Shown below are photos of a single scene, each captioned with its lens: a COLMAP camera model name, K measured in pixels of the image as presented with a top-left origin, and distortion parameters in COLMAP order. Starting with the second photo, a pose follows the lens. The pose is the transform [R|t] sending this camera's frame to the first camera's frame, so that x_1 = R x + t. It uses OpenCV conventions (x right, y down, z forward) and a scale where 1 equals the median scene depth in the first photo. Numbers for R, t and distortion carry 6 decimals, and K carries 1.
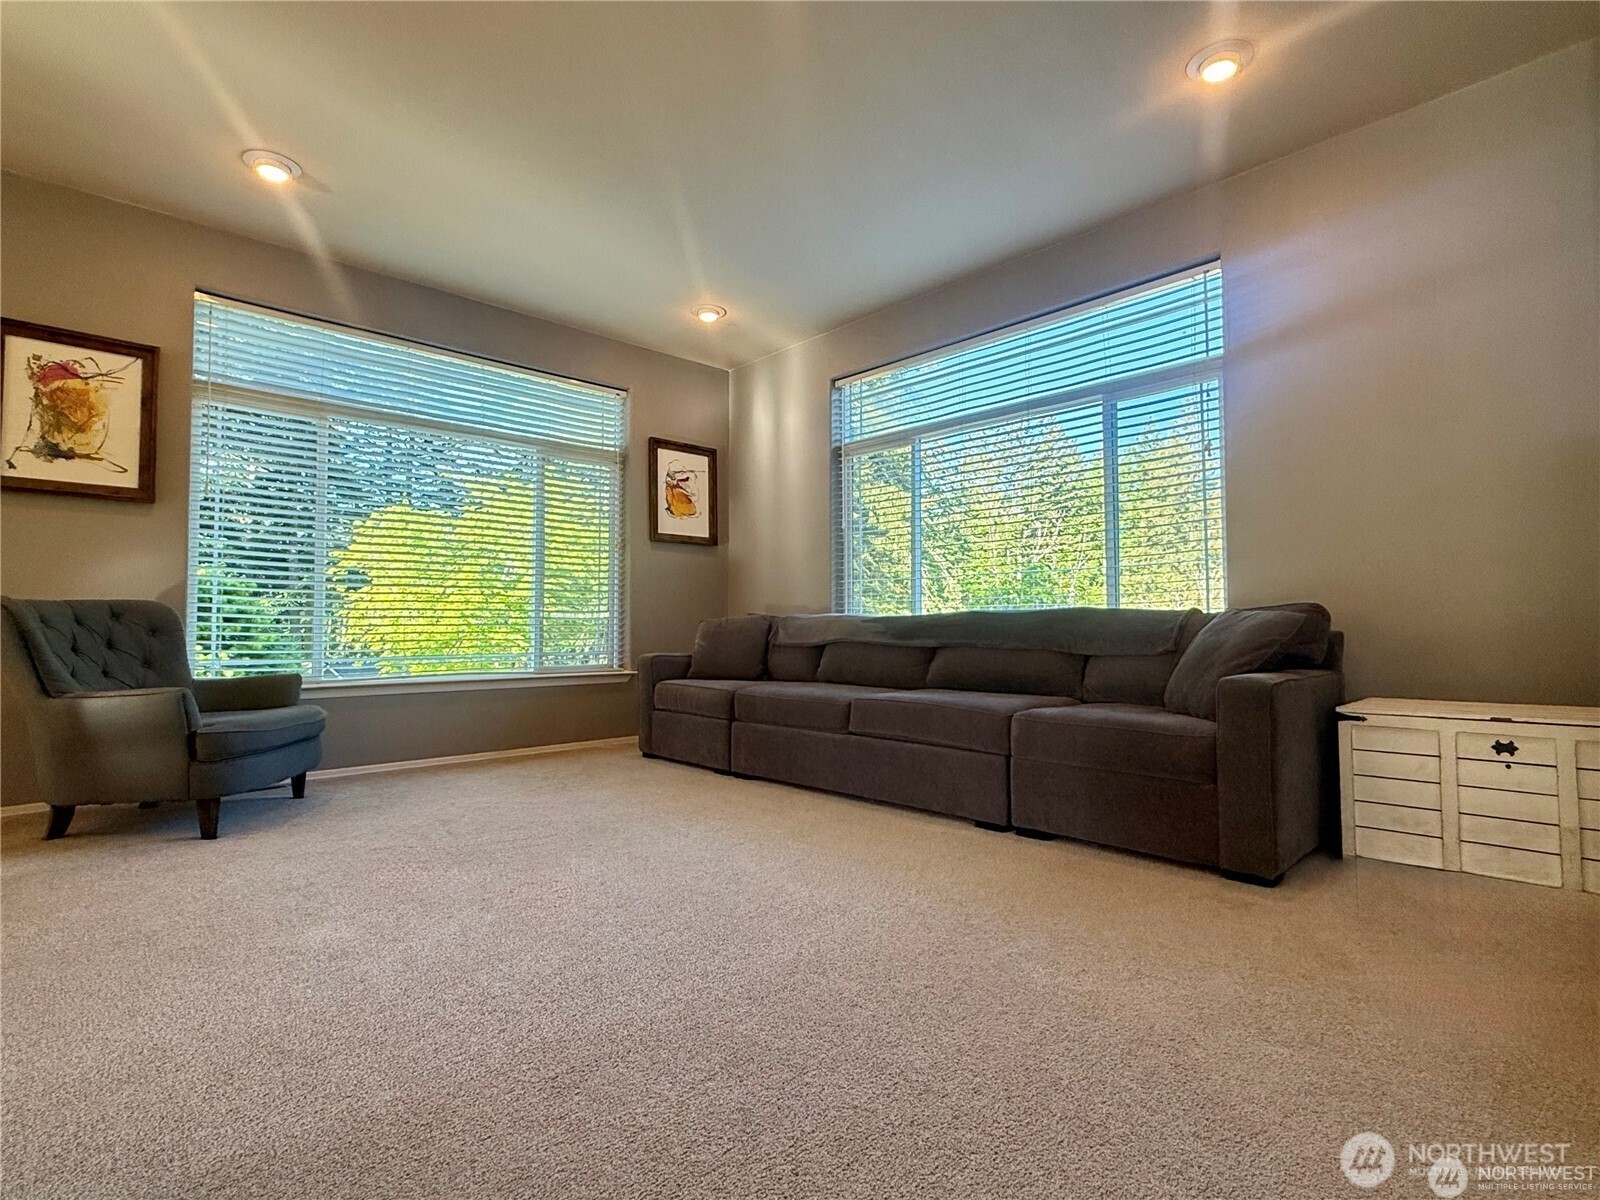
lens RADIAL K [[810.8, 0, 792.1], [0, 810.8, 603.1], [0, 0, 1]] dist [0.018091, -0.000114]
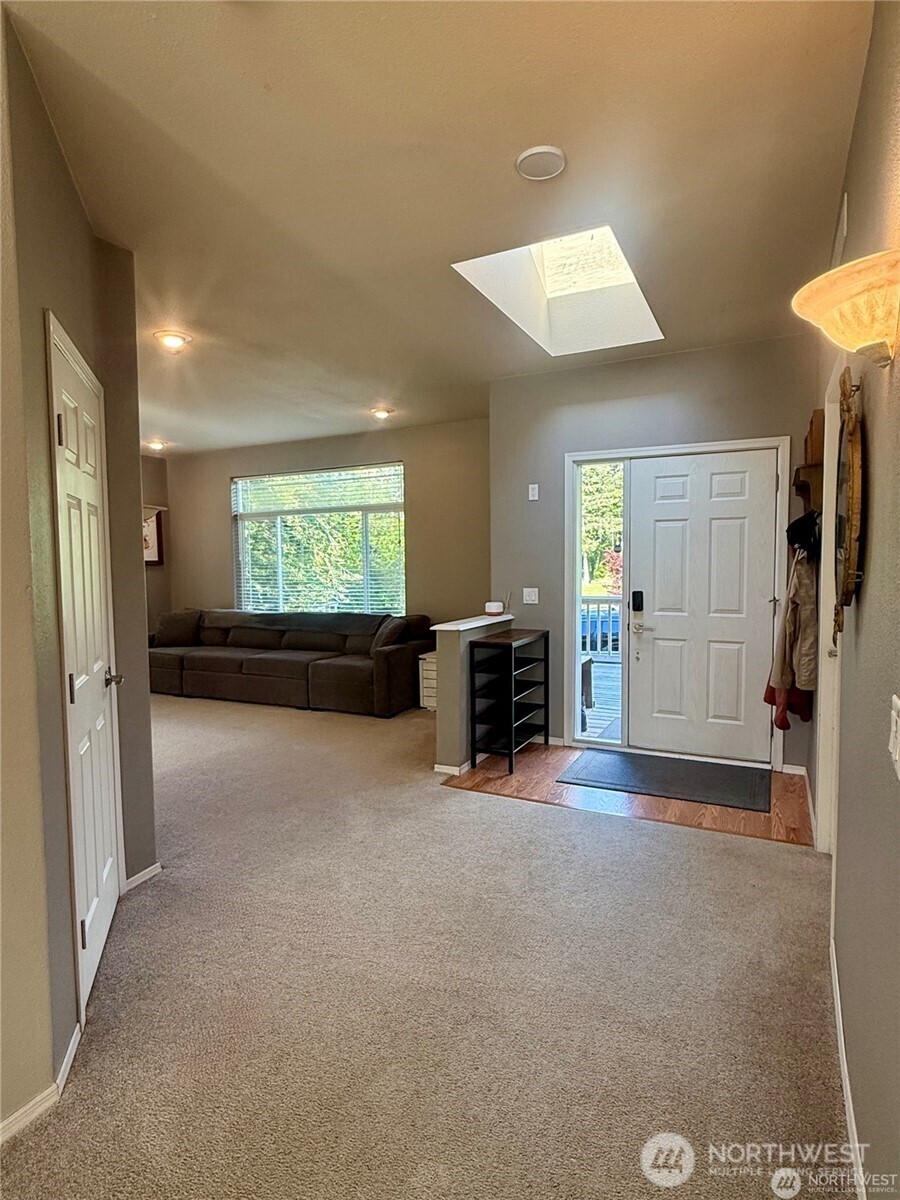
lens RADIAL K [[651.6, 0, 454.7], [0, 651.6, 606.1], [0, 0, 1]] dist [0.004721, 0.000160]
pose [[0.935039, -0.031306, 0.353160, -0.009600], [-0.001382, 0.995765, 0.091928, -0.173494], [-0.354542, -0.086444, 0.931036, -0.784119]]
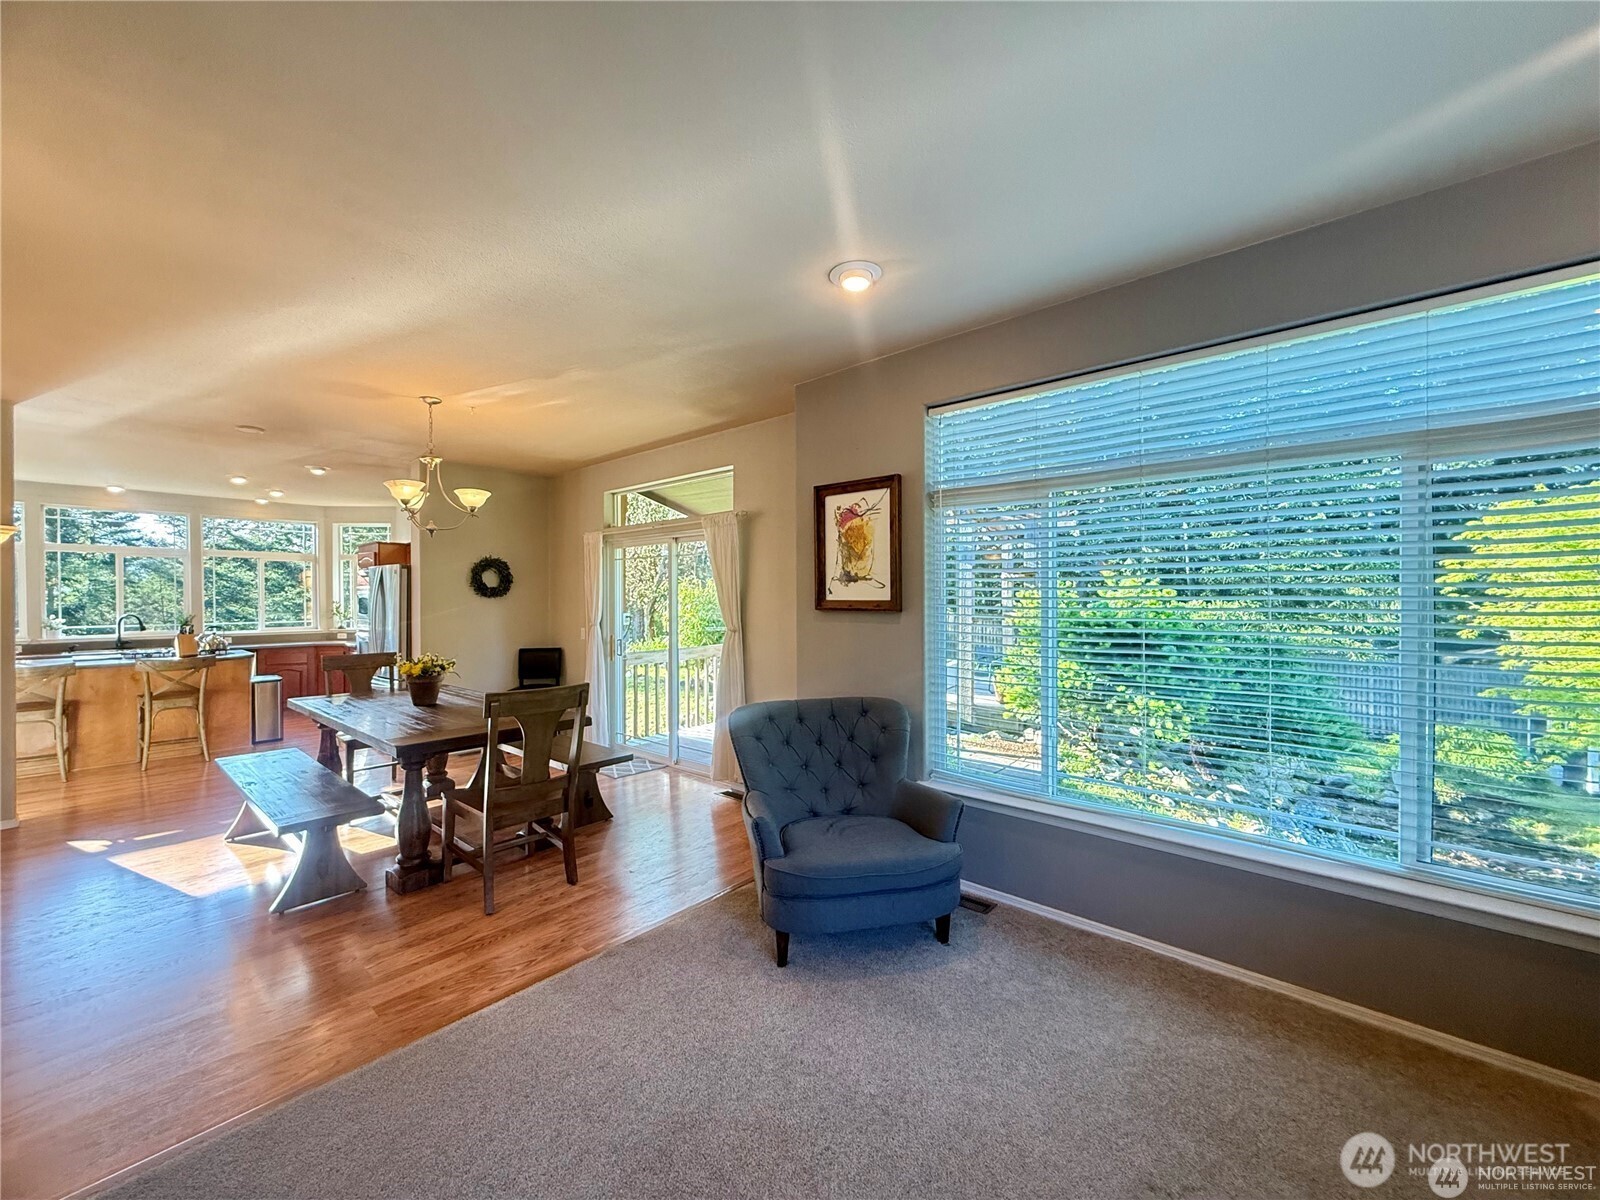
lens RADIAL K [[633.3, 0, 790.8], [0, 633.3, 600.5], [0, 0, 1]] dist [0.000494, 0.000258]
pose [[0.093678, 0.002607, -0.995599, 0.080942], [0.027552, 0.999607, 0.005210, -0.147407], [0.995221, -0.027919, 0.093569, 0.772455]]
